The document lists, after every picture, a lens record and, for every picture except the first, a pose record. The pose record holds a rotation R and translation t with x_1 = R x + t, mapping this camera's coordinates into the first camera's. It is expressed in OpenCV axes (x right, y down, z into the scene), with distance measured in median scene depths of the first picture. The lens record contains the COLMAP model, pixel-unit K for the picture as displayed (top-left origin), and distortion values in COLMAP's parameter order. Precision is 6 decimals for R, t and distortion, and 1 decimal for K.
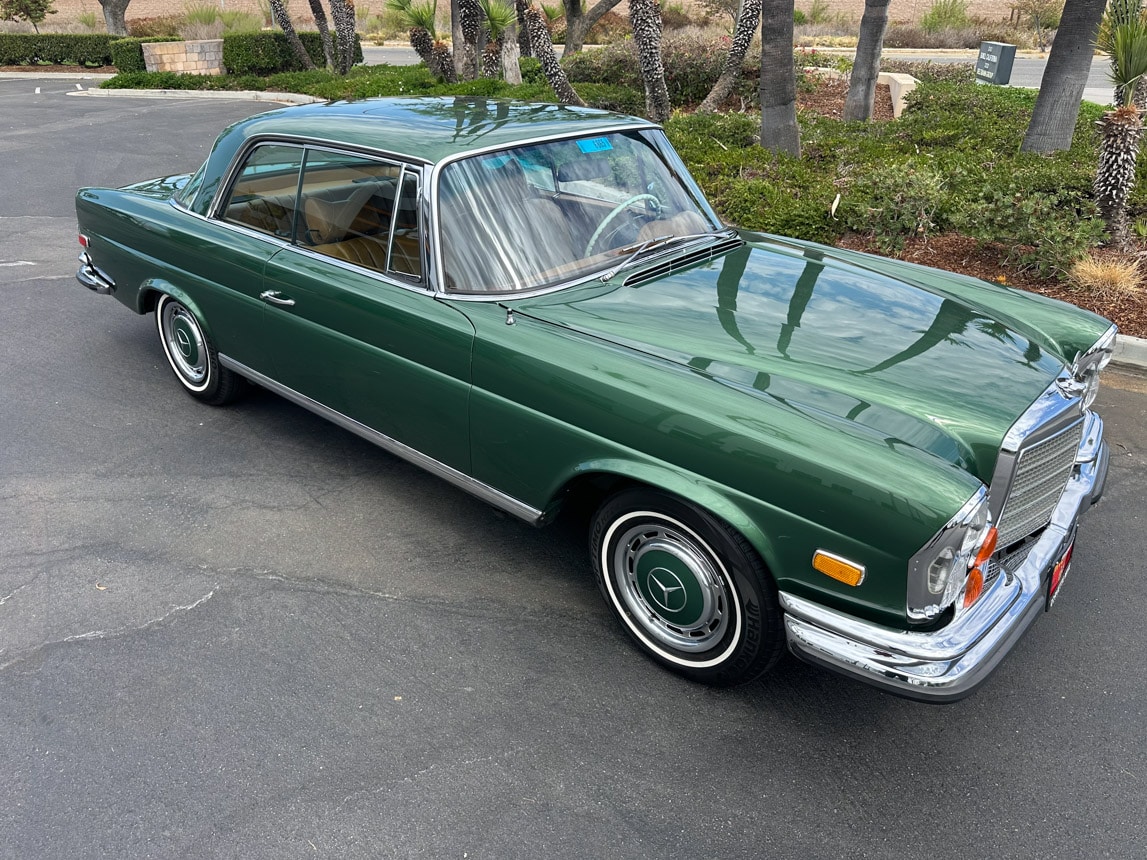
lens RADIAL K [[817.8, 0, 562.3], [0, 817.8, 433.1], [0, 0, 1]] dist [0.000596, -0.004113]
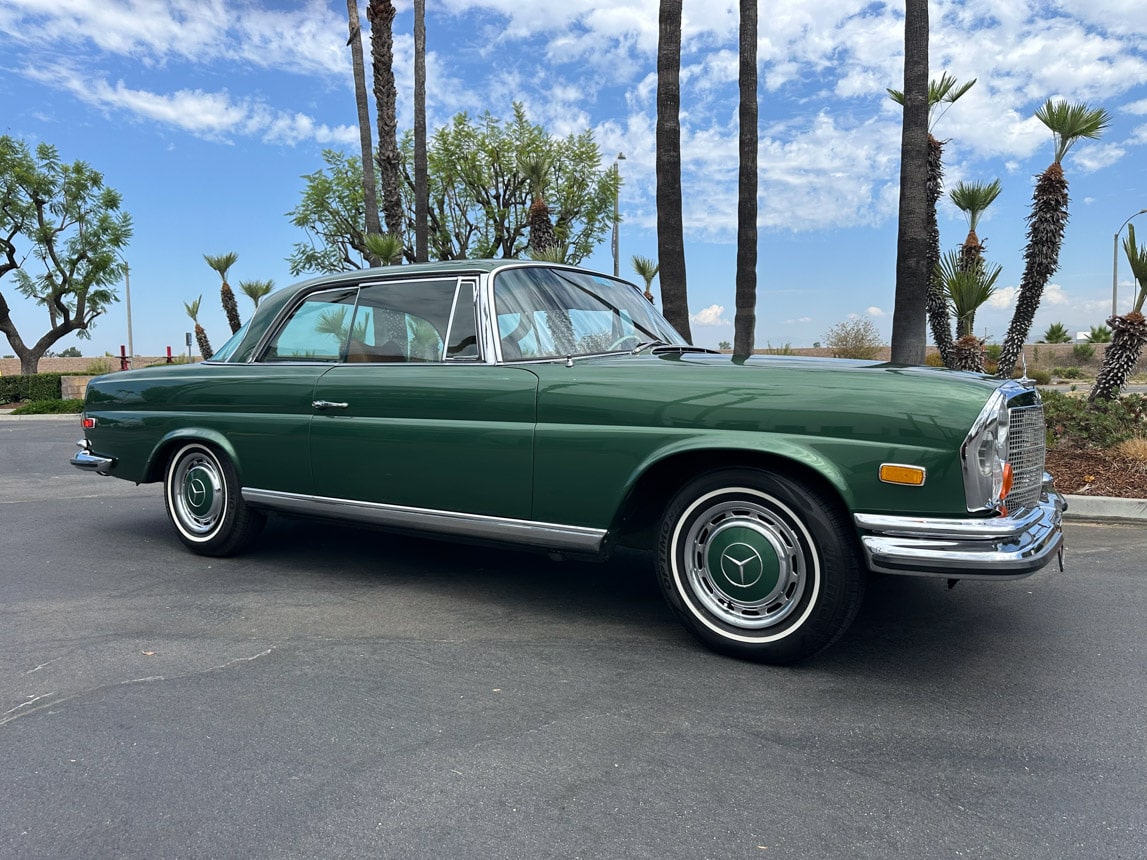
lens RADIAL K [[821.5, 0, 561.2], [0, 821.5, 428.9], [0, 0, 1]] dist [0.018846, -0.031233]
pose [[0.989862, -0.019076, 0.140748, -0.214468], [0.074349, 0.913922, -0.399022, 0.364737], [-0.121021, 0.405441, 0.906075, -0.035122]]
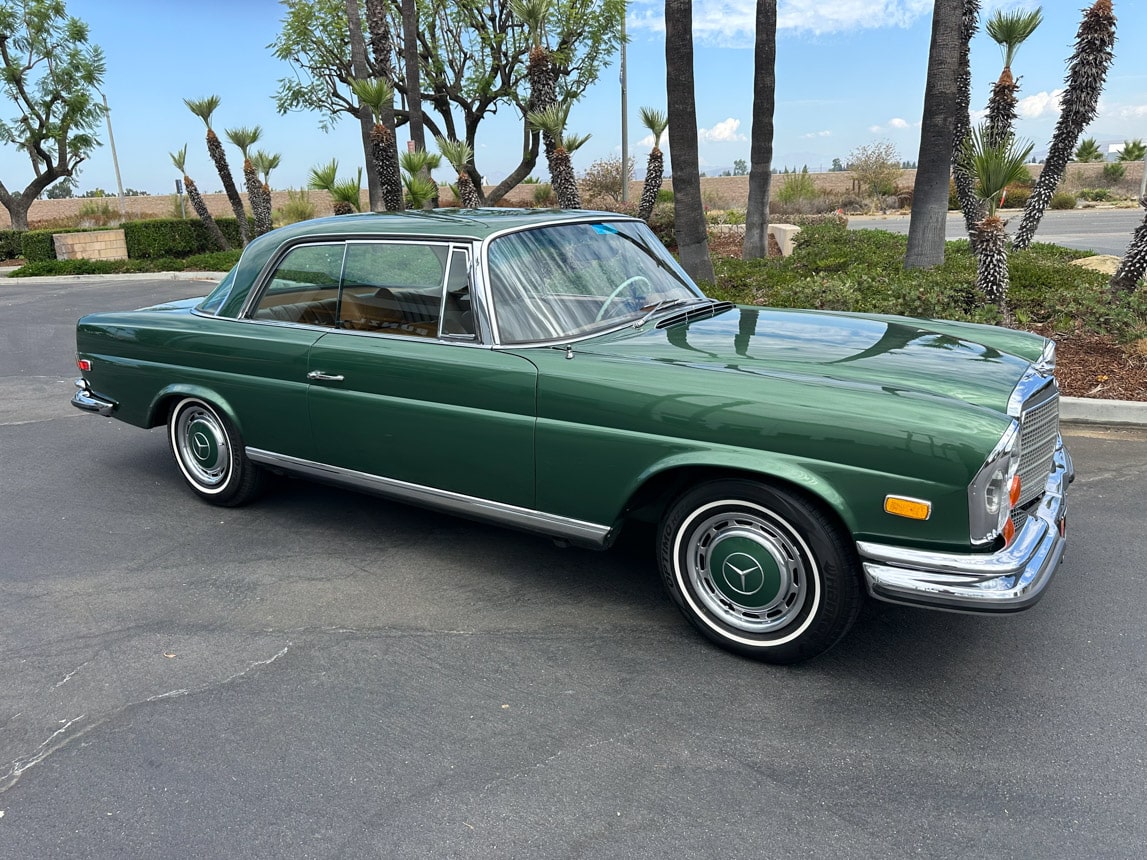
lens RADIAL K [[820.8, 0, 566.4], [0, 820.8, 431.0], [0, 0, 1]] dist [0.007807, -0.014320]
pose [[0.989660, -0.070627, 0.124840, -0.190802], [0.094560, 0.975706, -0.197625, 0.163550], [-0.107849, 0.207386, 0.972296, -0.076730]]
